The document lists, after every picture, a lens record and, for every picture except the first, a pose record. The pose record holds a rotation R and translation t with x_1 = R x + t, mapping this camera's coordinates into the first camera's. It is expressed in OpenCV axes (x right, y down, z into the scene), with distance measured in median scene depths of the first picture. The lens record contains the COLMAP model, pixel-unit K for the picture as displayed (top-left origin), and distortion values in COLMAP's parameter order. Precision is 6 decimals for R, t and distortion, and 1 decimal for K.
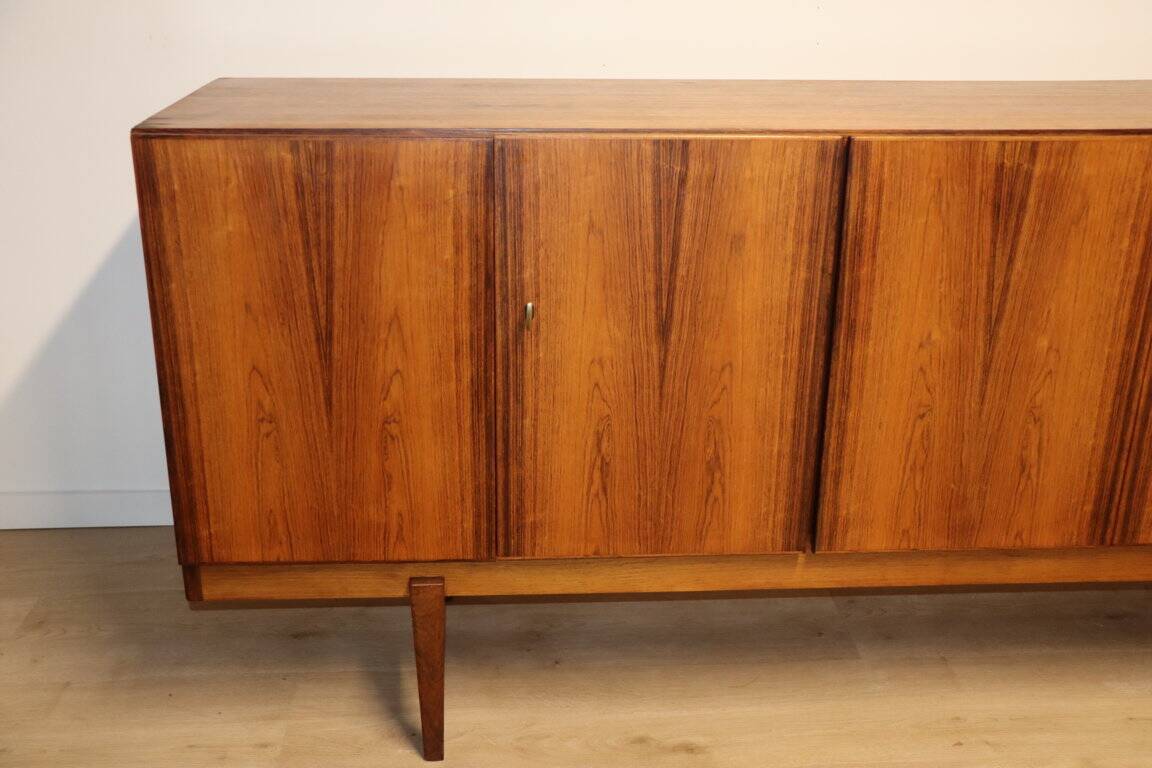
lens RADIAL K [[1228.2, 0, 576.0], [0, 1228.2, 384.0], [0, 0, 1]] dist [-0.044328, 0.161470]
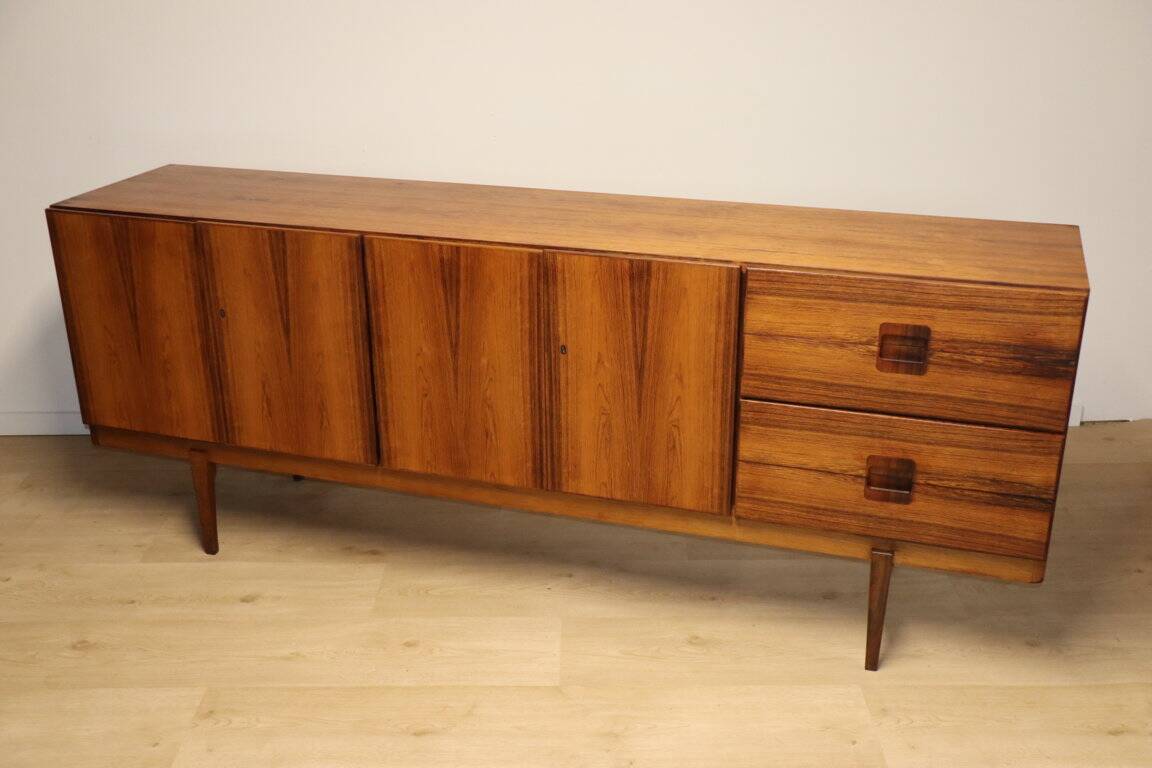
lens RADIAL K [[1228.2, 0, 576.0], [0, 1228.2, 384.0], [0, 0, 1]] dist [-0.044328, 0.161470]
pose [[0.929143, 0.122068, -0.348988, 1.116044], [-0.115222, 0.992518, 0.040395, -0.087112], [0.351308, 0.002678, 0.936256, -0.571508]]
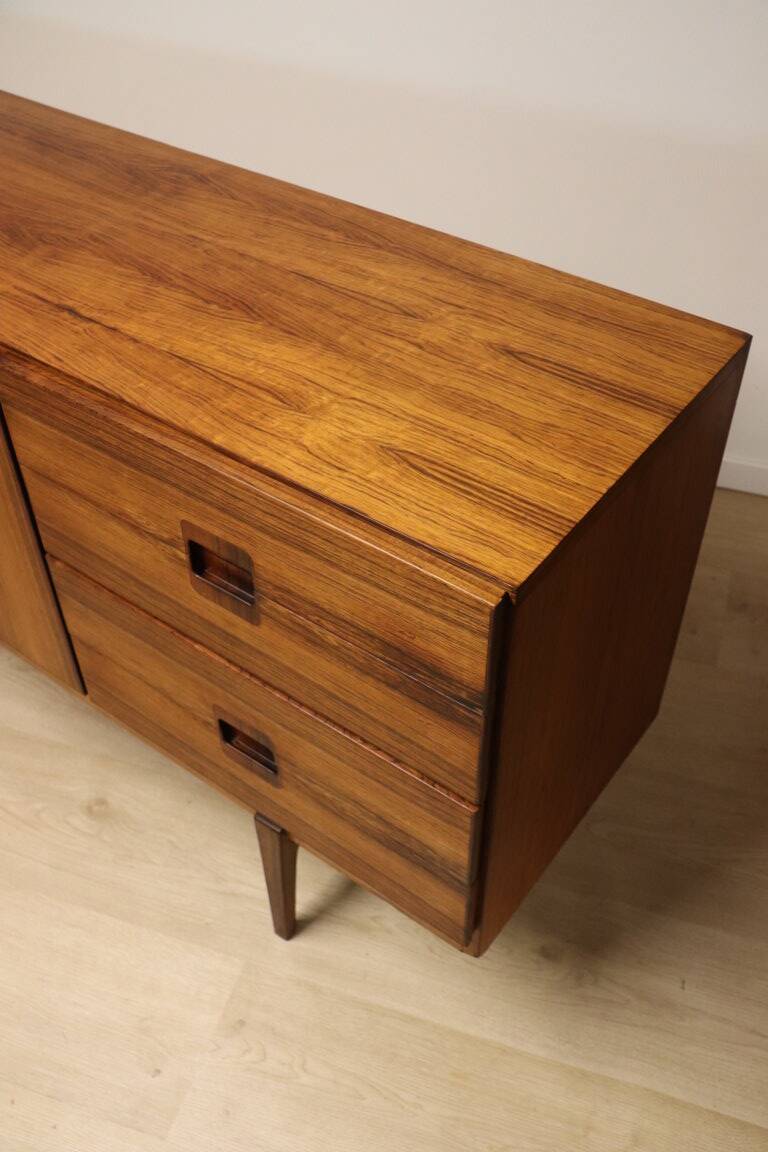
lens RADIAL K [[1107.7, 0, 384.0], [0, 1107.7, 576.0], [0, 0, 1]] dist [-0.095627, 0.149887]
pose [[0.765461, 0.430890, -0.477916, 1.380219], [-0.213477, 0.870687, 0.443094, -0.455287], [0.607040, -0.237147, 0.758461, 0.534919]]
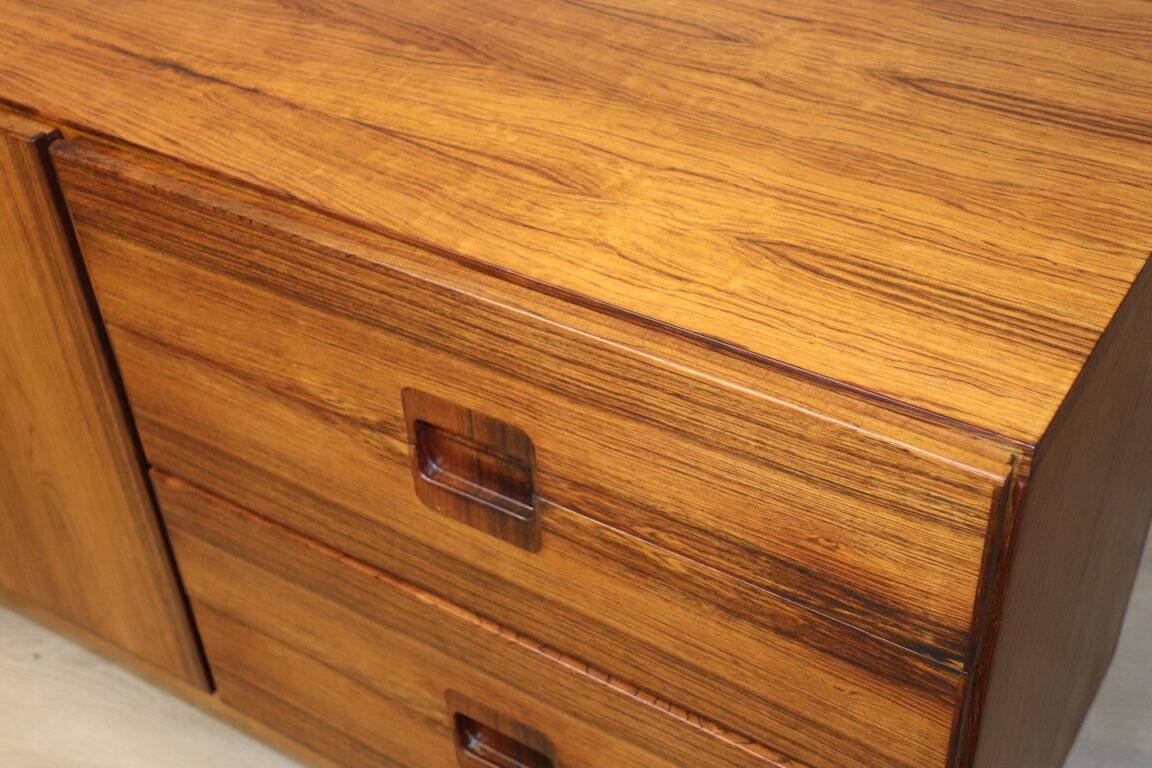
lens RADIAL K [[1527.7, 0, 576.0], [0, 1527.7, 384.0], [0, 0, 1]] dist [0.074490, 0.086704]
pose [[0.812338, 0.337539, -0.475579, 1.264358], [-0.158394, 0.912525, 0.377106, -0.381660], [0.561266, -0.231009, 0.794743, 0.566139]]
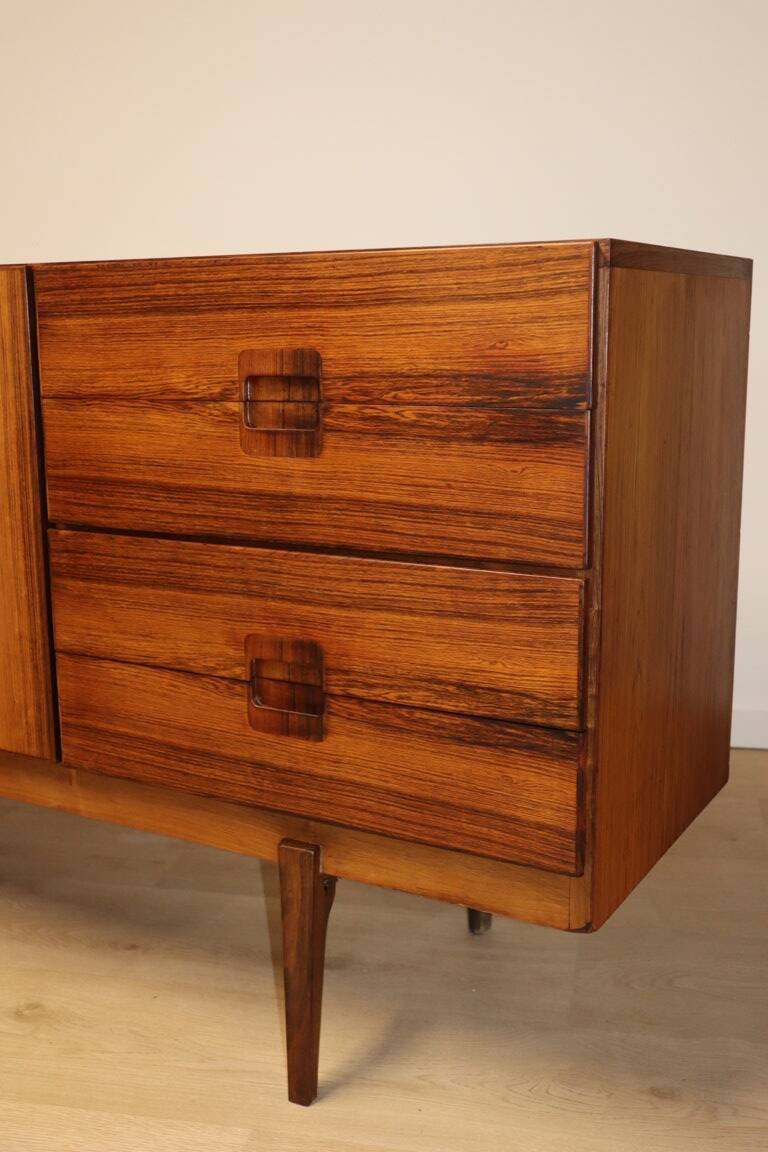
lens RADIAL K [[1228.2, 0, 411.6], [0, 1228.2, 556.3], [0, 0, 1]] dist [-0.044328, 0.161470]
pose [[0.848486, 0.081563, -0.522894, 1.432361], [-0.178375, 0.974312, -0.137468, 0.067550], [0.498250, 0.209911, 0.841240, 0.433130]]
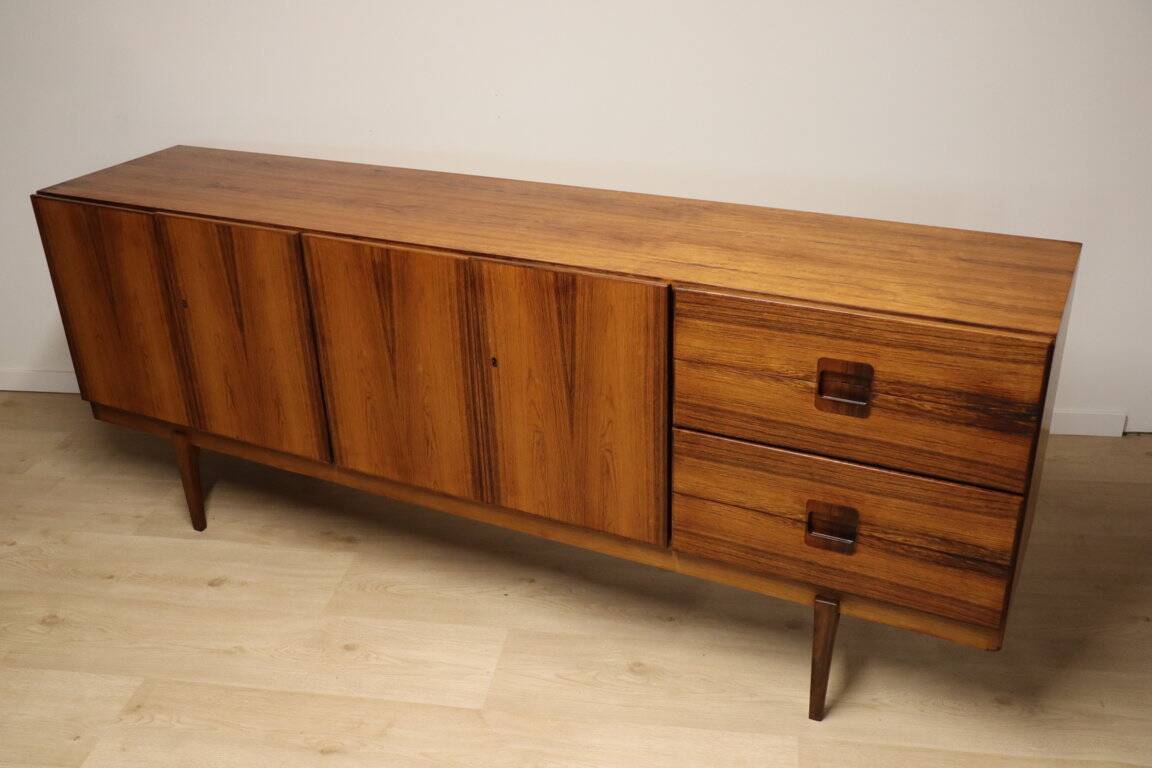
lens RADIAL K [[1107.7, 0, 576.0], [0, 1107.7, 384.0], [0, 0, 1]] dist [-0.095627, 0.149887]
pose [[0.862291, 0.186381, -0.470868, 1.272723], [-0.143122, 0.981595, 0.126443, -0.231841], [0.485768, -0.041639, 0.873096, -0.191602]]
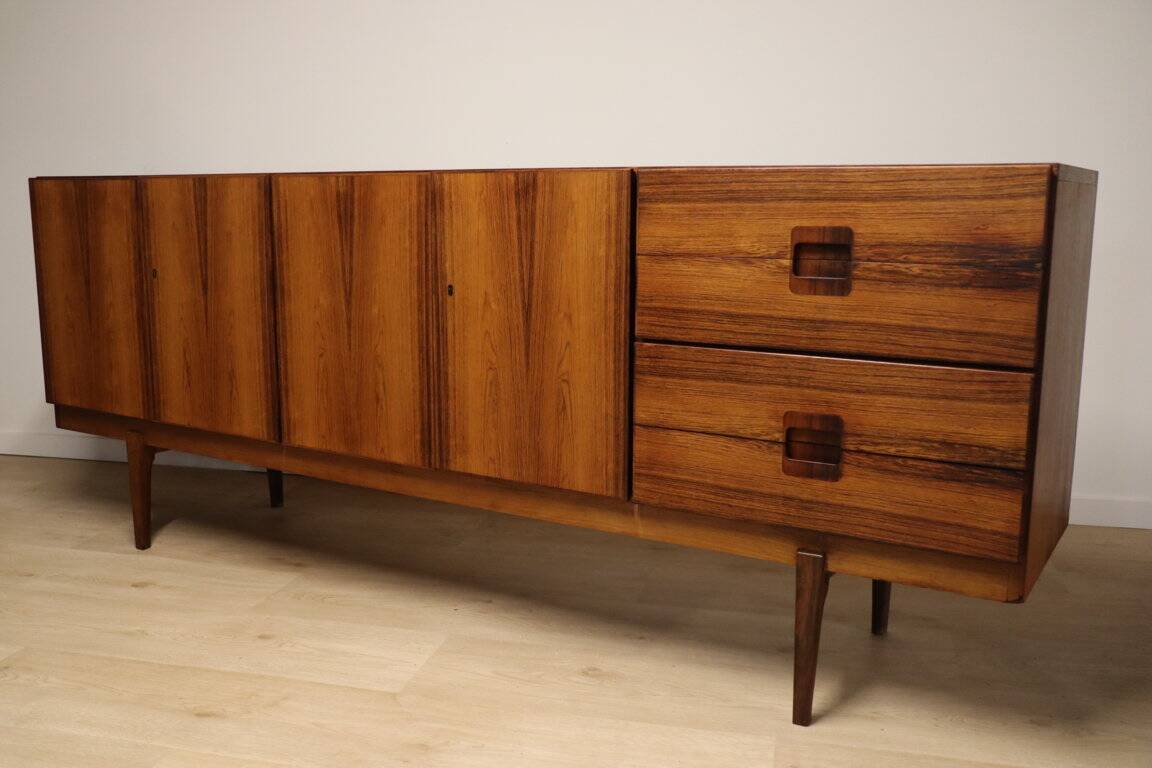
lens RADIAL K [[1088.9, 0, 576.0], [0, 1088.9, 384.0], [0, 0, 1]] dist [-0.104048, 0.153391]
pose [[0.820643, 0.089072, -0.564457, 1.362932], [-0.202239, 0.969118, -0.141100, 0.195495], [0.534458, 0.229948, 0.813314, 0.063416]]
